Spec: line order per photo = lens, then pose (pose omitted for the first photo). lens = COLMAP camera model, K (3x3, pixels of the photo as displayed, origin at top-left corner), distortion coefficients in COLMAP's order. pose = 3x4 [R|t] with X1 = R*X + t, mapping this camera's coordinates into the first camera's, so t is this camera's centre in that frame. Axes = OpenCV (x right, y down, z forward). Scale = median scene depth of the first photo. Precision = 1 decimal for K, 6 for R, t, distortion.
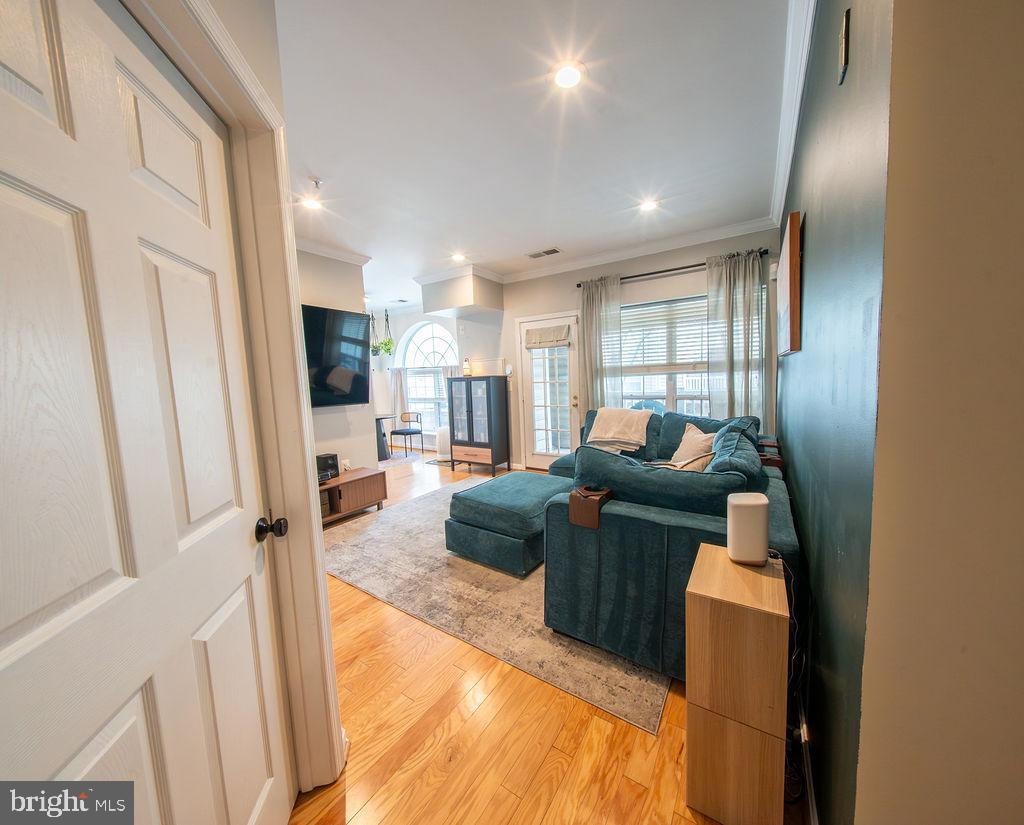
lens RADIAL K [[352.8, 0, 538.1], [0, 352.8, 409.0], [0, 0, 1]] dist [0.012018, 0.000042]
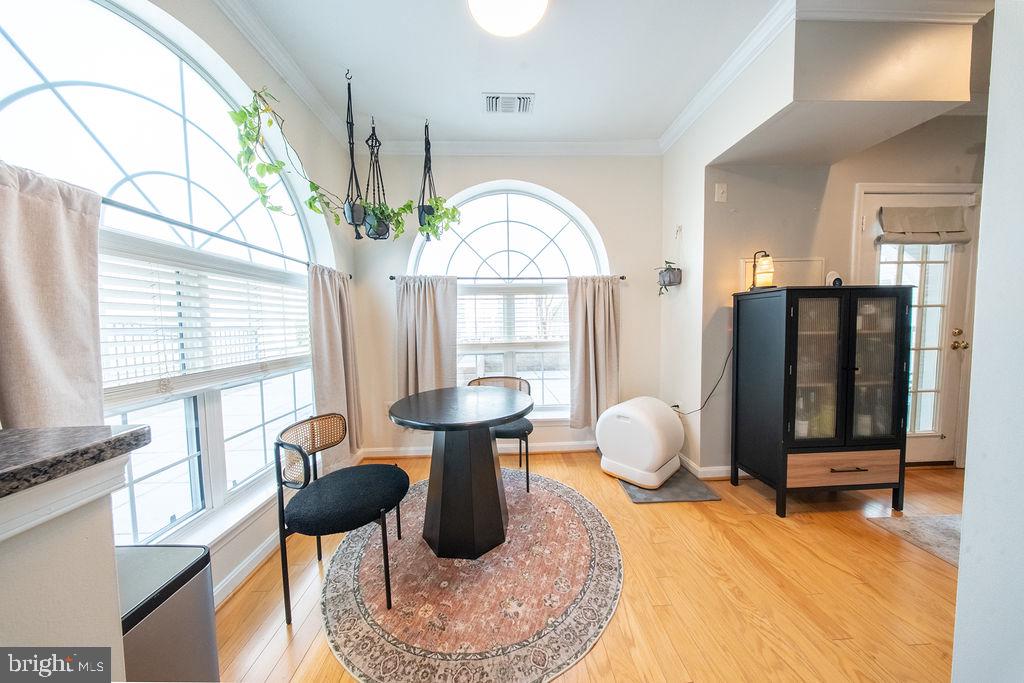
lens RADIAL K [[302.0, 0, 510.0], [0, 302.0, 337.8], [0, 0, 1]] dist [0.001225, -0.001171]
pose [[0.835914, -0.011614, 0.548738, -0.765632], [0.039016, 0.998504, -0.038301, -0.033012], [-0.547472, 0.053426, 0.835117, 0.955893]]
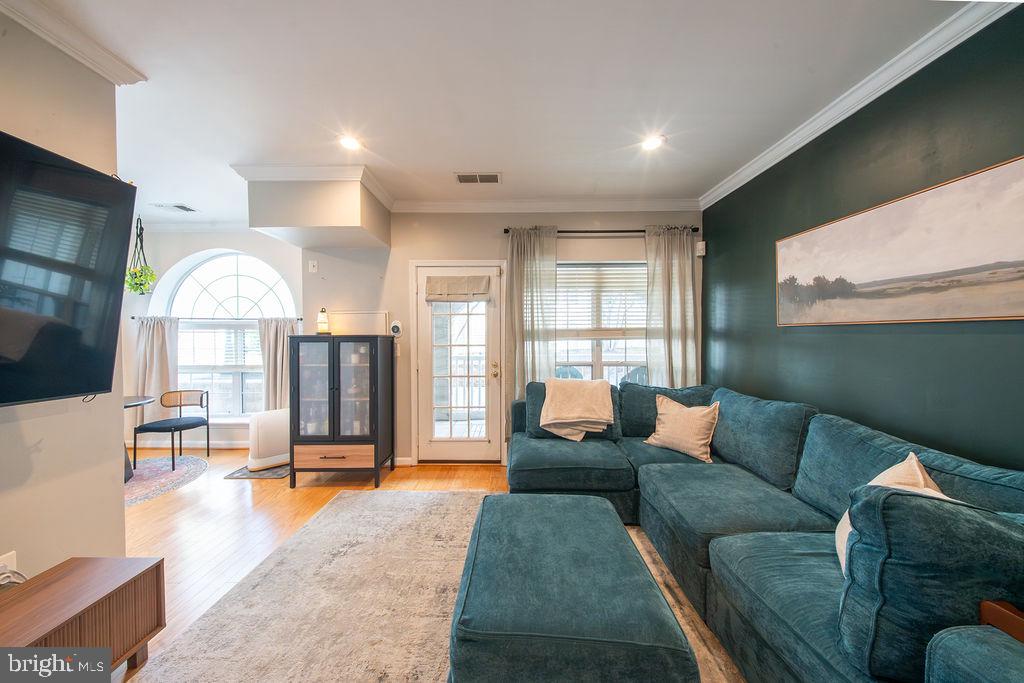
lens RADIAL K [[302.0, 0, 510.5], [0, 302.0, 338.9], [0, 0, 1]] dist [0.001225, -0.001171]
pose [[0.856089, 0.026201, 0.516164, -0.214864], [0.020655, 0.996182, -0.084825, -0.031923], [-0.516415, 0.083279, 0.852279, 0.371319]]
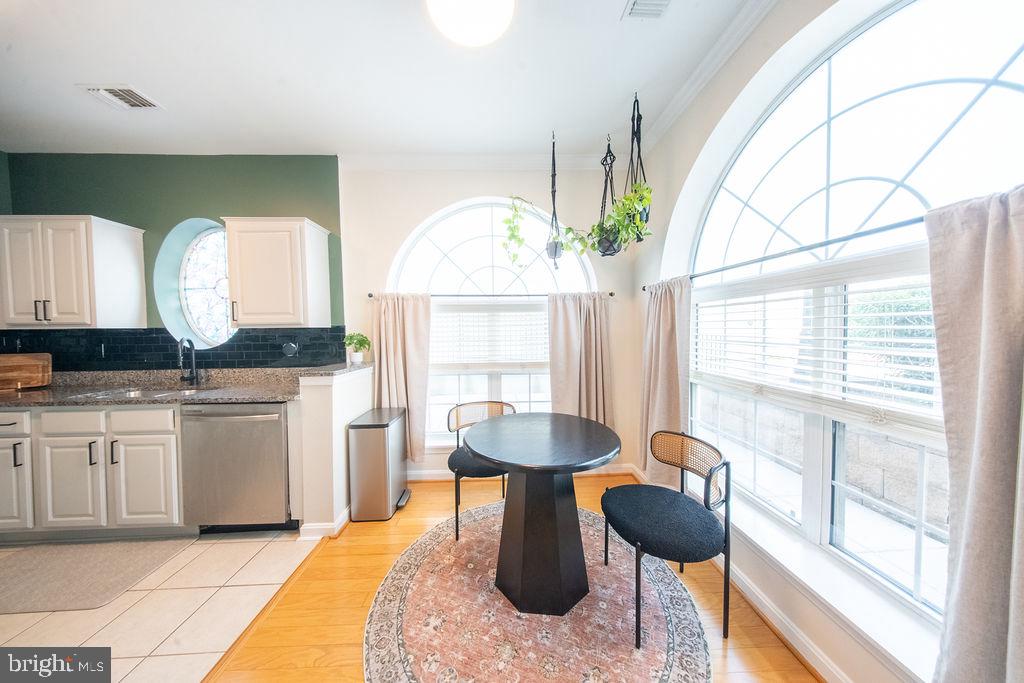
lens RADIAL K [[302.0, 0, 509.3], [0, 302.0, 339.9], [0, 0, 1]] dist [0.001225, -0.001171]
pose [[0.545057, 0.054804, -0.836606, -0.352766], [-0.079959, 0.996711, 0.013198, -0.077577], [0.834577, 0.059701, 0.547647, 1.080004]]
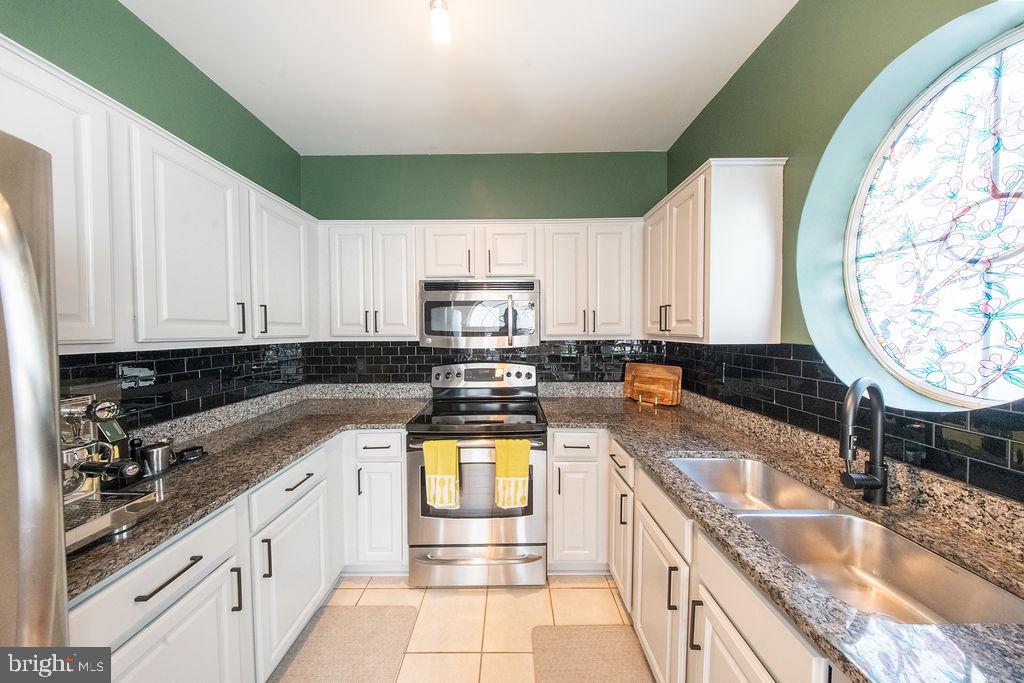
lens RADIAL K [[302.0, 0, 512.9], [0, 302.0, 338.9], [0, 0, 1]] dist [0.001225, -0.001171]
pose [[-0.859884, 0.054815, -0.507537, -0.769051], [-0.008071, 0.992634, 0.120881, -0.076983], [0.510425, 0.108040, -0.853108, 0.956199]]
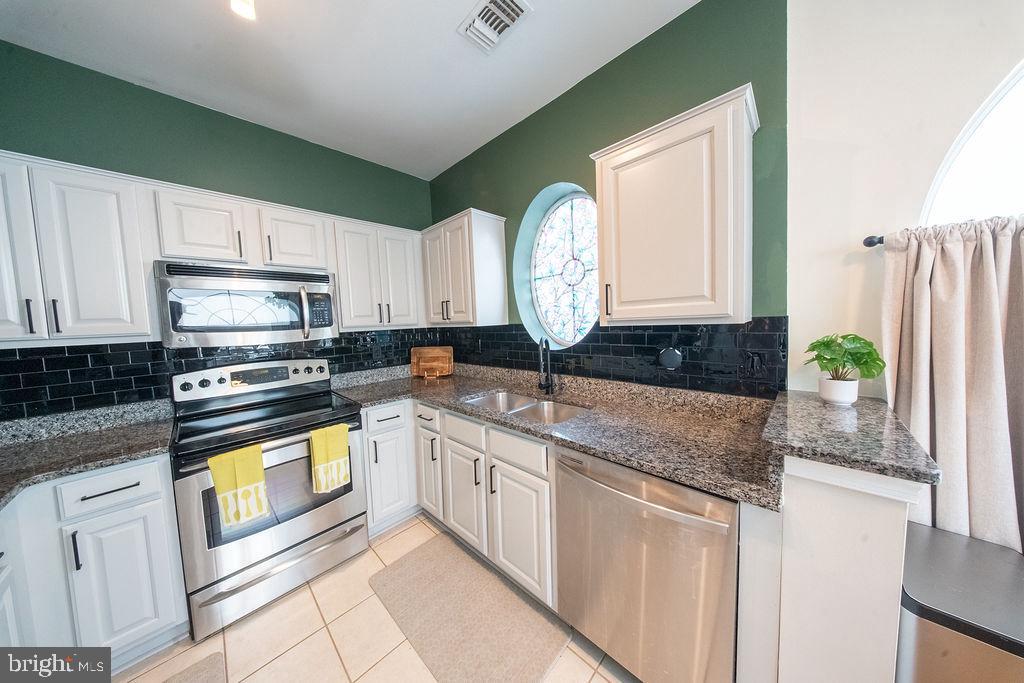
lens RADIAL K [[302.0, 0, 512.1], [0, 302.0, 337.2], [0, 0, 1]] dist [0.001225, -0.001171]
pose [[-0.232520, 0.100513, -0.967384, -0.653148], [-0.036267, 0.993058, 0.111898, -0.074952], [0.971915, 0.061102, -0.227261, 0.961349]]
